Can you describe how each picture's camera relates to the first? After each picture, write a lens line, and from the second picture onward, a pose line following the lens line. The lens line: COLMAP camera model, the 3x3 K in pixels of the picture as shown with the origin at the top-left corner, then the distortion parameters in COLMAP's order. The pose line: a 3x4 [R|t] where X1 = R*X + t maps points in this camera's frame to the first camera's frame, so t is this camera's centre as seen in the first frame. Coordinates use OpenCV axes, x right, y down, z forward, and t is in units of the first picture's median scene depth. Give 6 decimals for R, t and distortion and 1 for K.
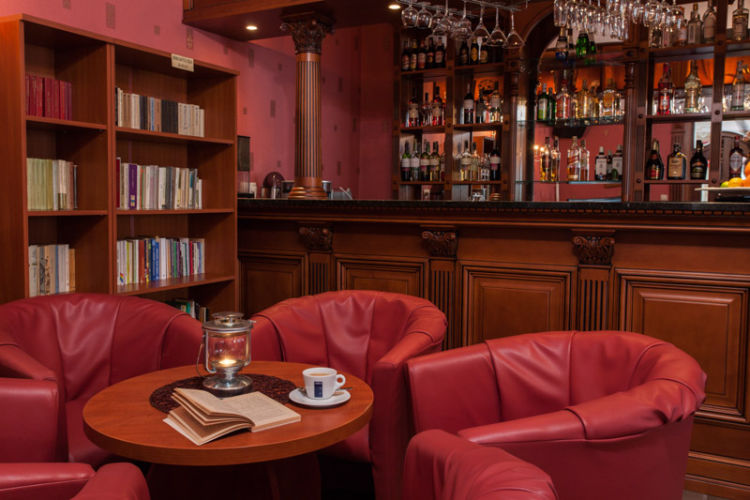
lens RADIAL K [[659.5, 0, 372.1], [0, 659.5, 247.6], [0, 0, 1]] dist [0.010362, 0.008180]
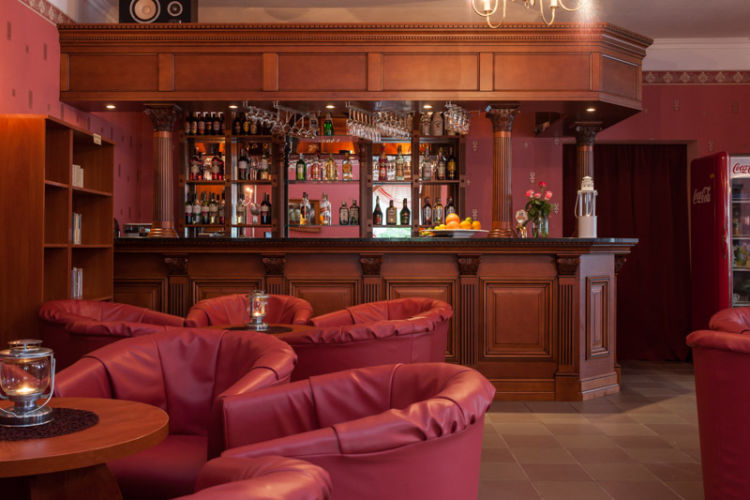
lens RADIAL K [[659.5, 0, 376.3], [0, 659.5, 250.2], [0, 0, 1]] dist [0.010362, 0.008180]
pose [[0.896501, -0.010599, 0.442915, -0.304813], [0.037919, 0.997881, -0.052873, 0.040269], [-0.441416, 0.064196, 0.895003, -0.397301]]
